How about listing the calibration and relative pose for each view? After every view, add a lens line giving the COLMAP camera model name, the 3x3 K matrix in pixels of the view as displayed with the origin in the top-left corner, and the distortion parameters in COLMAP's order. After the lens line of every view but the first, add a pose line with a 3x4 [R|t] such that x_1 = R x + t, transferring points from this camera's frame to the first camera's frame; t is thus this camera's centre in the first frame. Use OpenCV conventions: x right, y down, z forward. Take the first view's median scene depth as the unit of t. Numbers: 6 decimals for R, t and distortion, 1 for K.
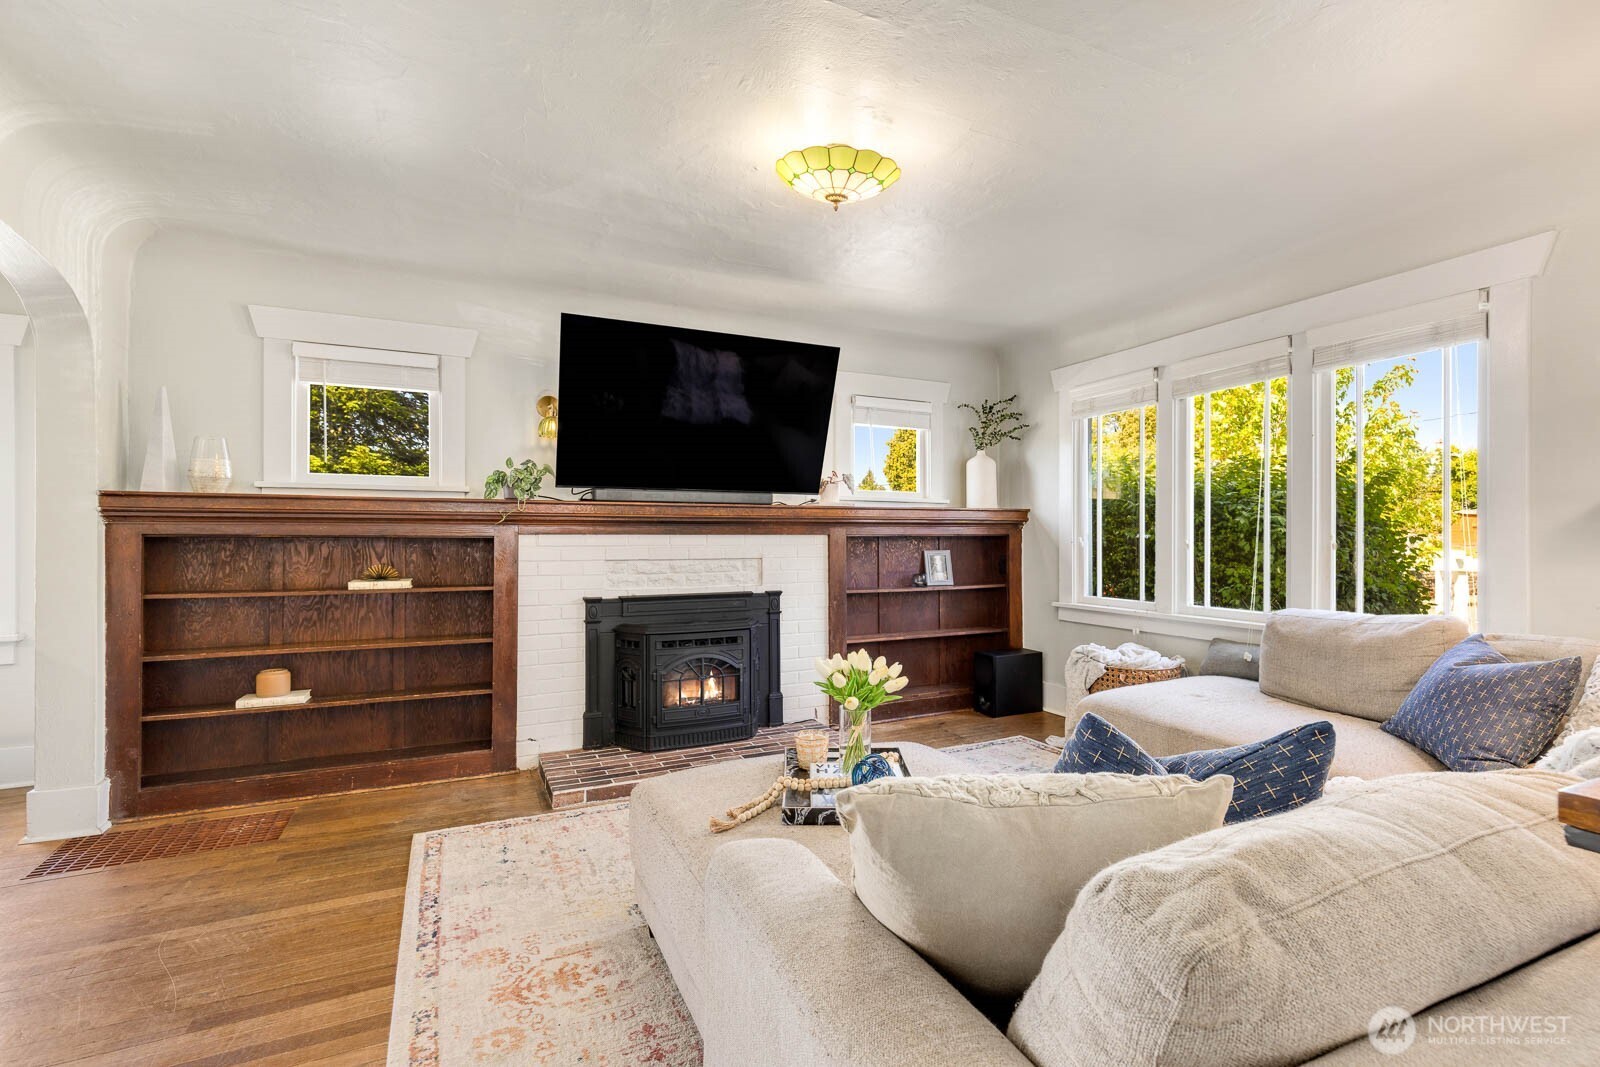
lens RADIAL K [[723.6, 0, 796.0], [0, 723.6, 549.1], [0, 0, 1]] dist [0.000093, -0.000326]
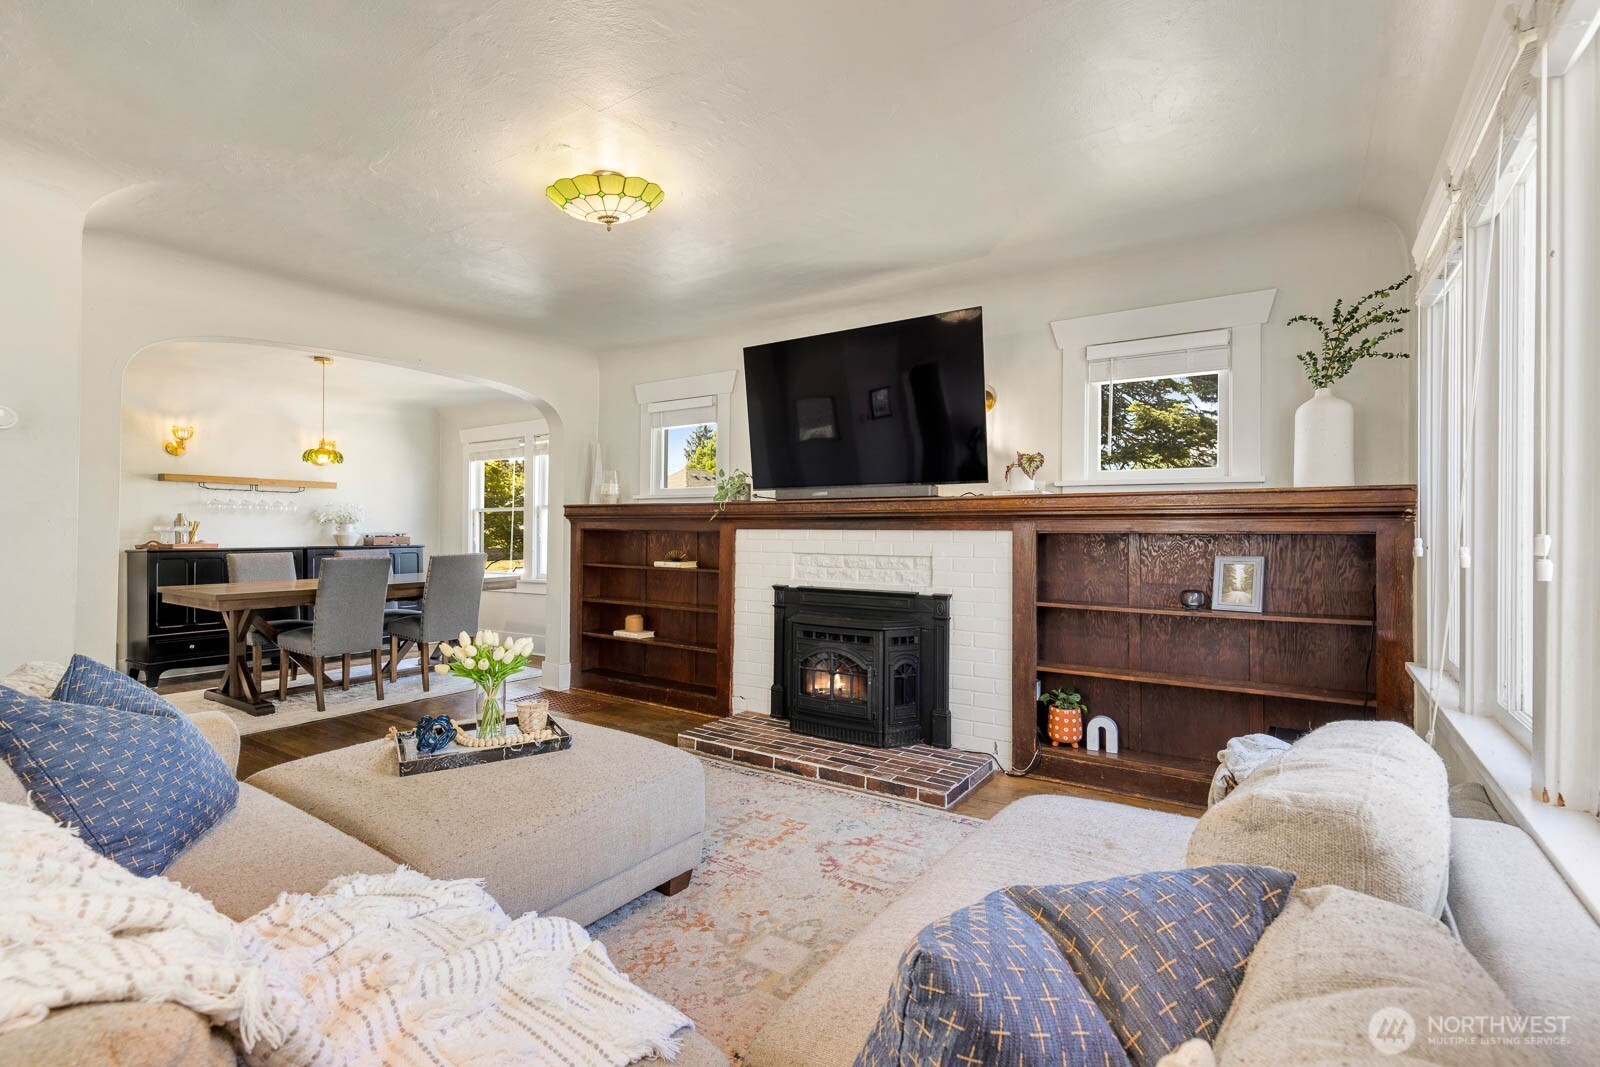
lens RADIAL K [[725.0, 0, 800.0], [0, 725.0, 533.5], [0, 0, 1]] dist [-0.000247, 0.000578]
pose [[0.508739, 0.008133, -0.860882, 0.713920], [-0.018949, 0.999819, -0.001753, -0.012860], [0.860712, 0.017204, 0.508801, 0.442219]]
